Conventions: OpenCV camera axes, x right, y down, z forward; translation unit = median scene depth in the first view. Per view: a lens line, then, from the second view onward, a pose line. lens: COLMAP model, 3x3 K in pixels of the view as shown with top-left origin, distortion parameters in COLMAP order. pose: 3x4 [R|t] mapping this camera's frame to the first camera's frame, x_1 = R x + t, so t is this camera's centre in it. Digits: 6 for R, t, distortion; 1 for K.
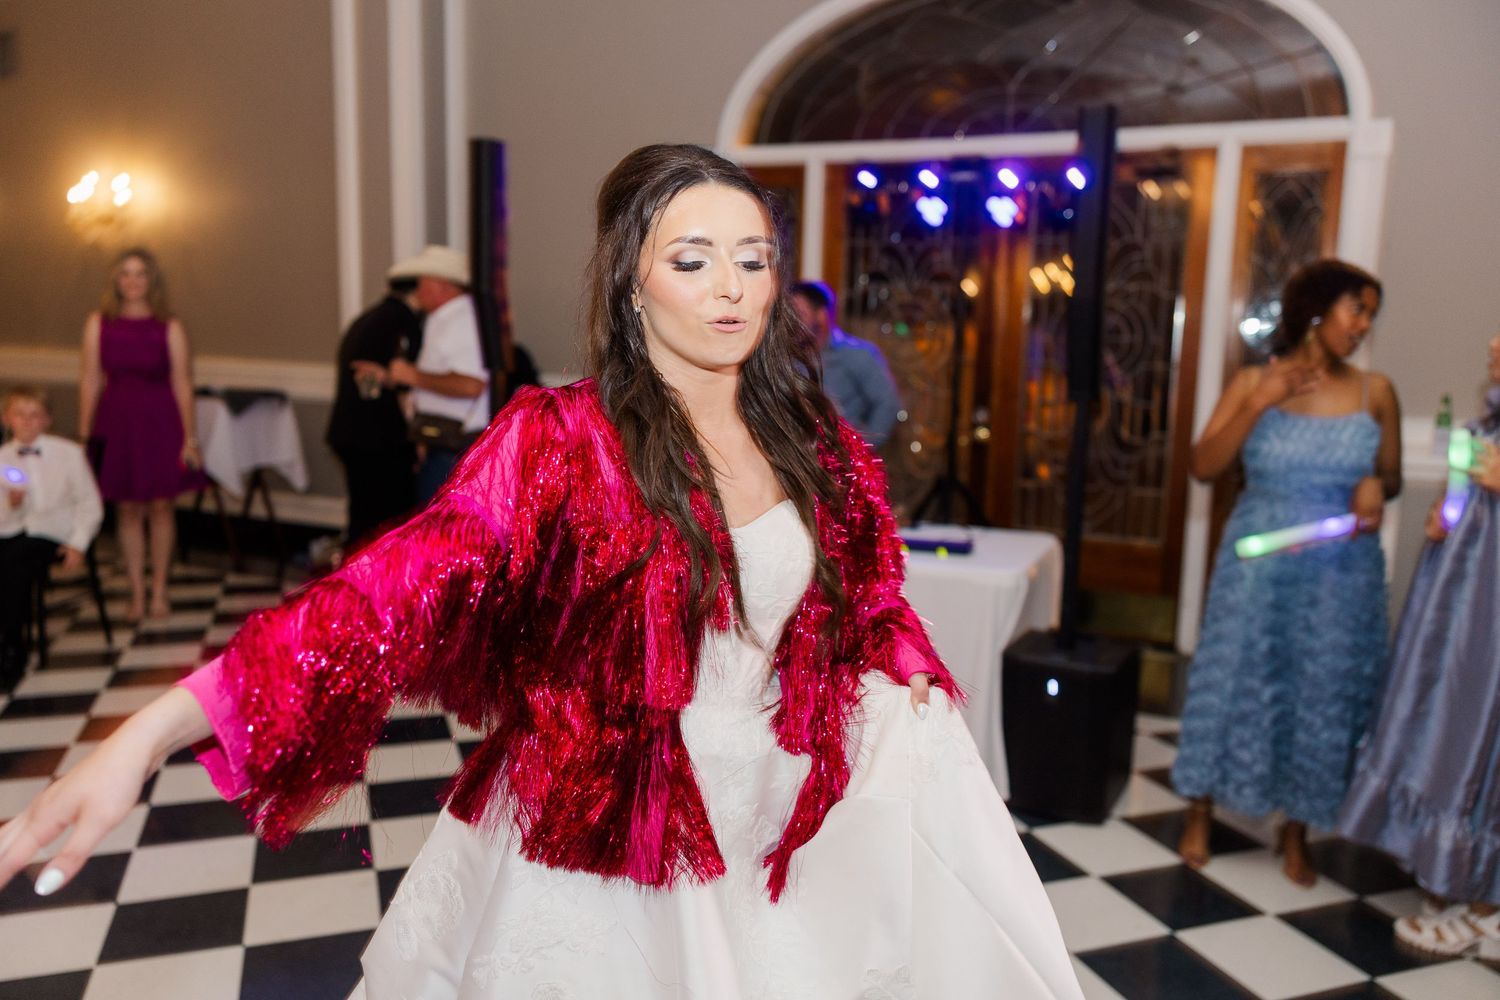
lens RADIAL K [[1182.7, 0, 742.6], [0, 1182.7, 508.2], [0, 0, 1]] dist [0.012639, -0.020625]
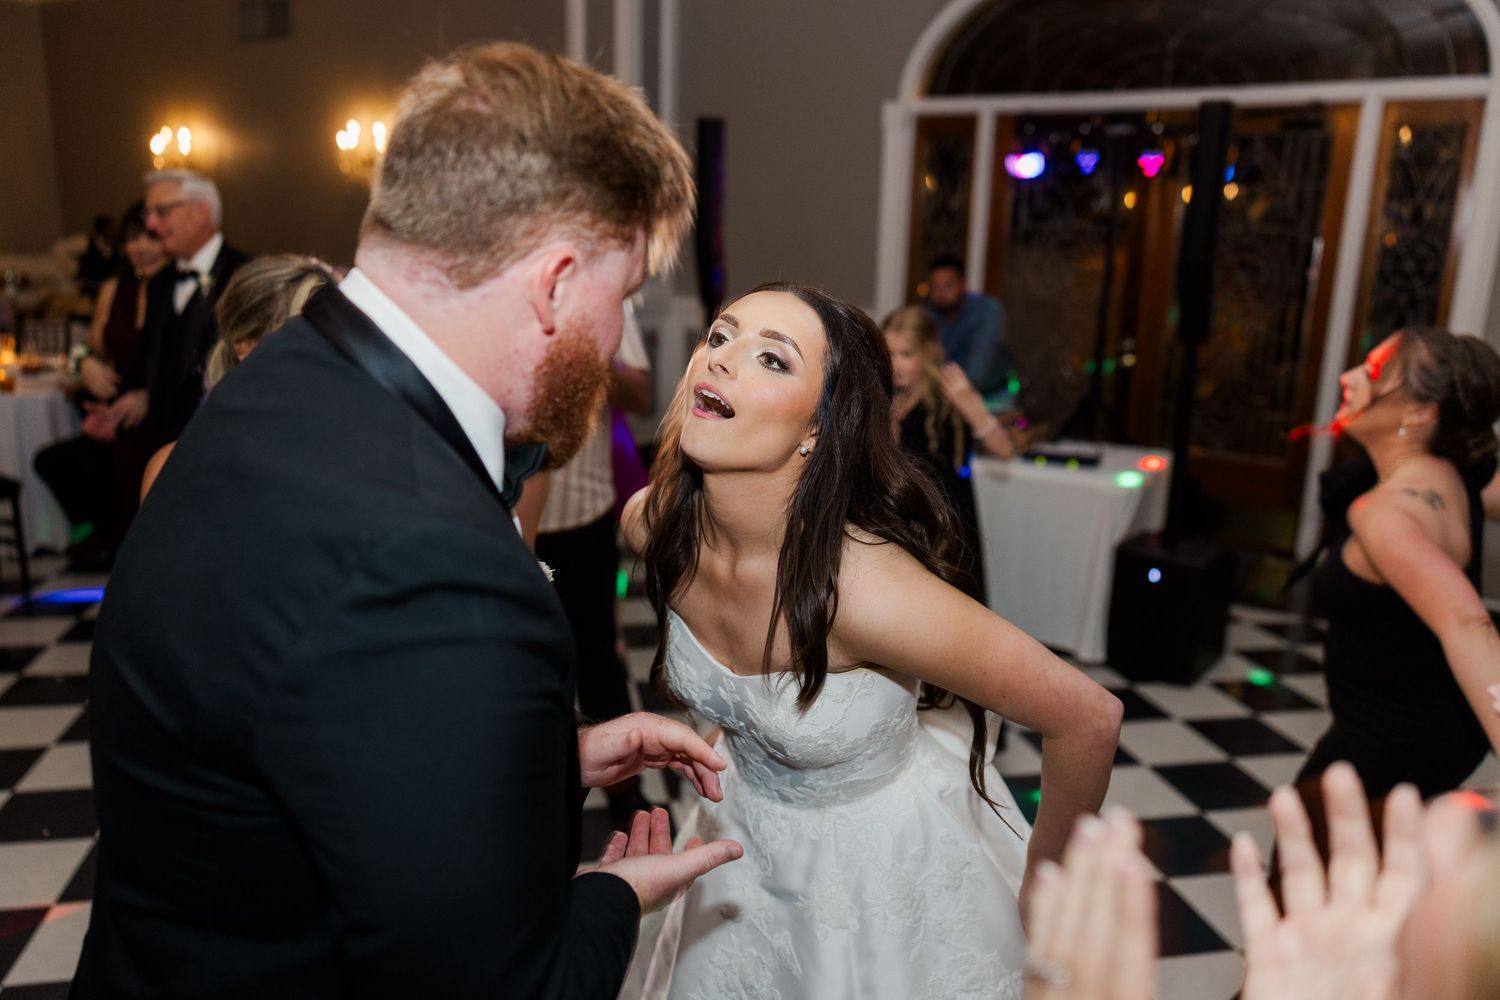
lens RADIAL K [[1182.7, 0, 721.8], [0, 1182.7, 499.3], [0, 0, 1]] dist [0.012639, -0.020625]
pose [[0.987658, 0.035250, -0.152609, -0.002098], [-0.023860, 0.996835, 0.075832, -0.008256], [0.154799, -0.071255, 0.985373, -0.196277]]
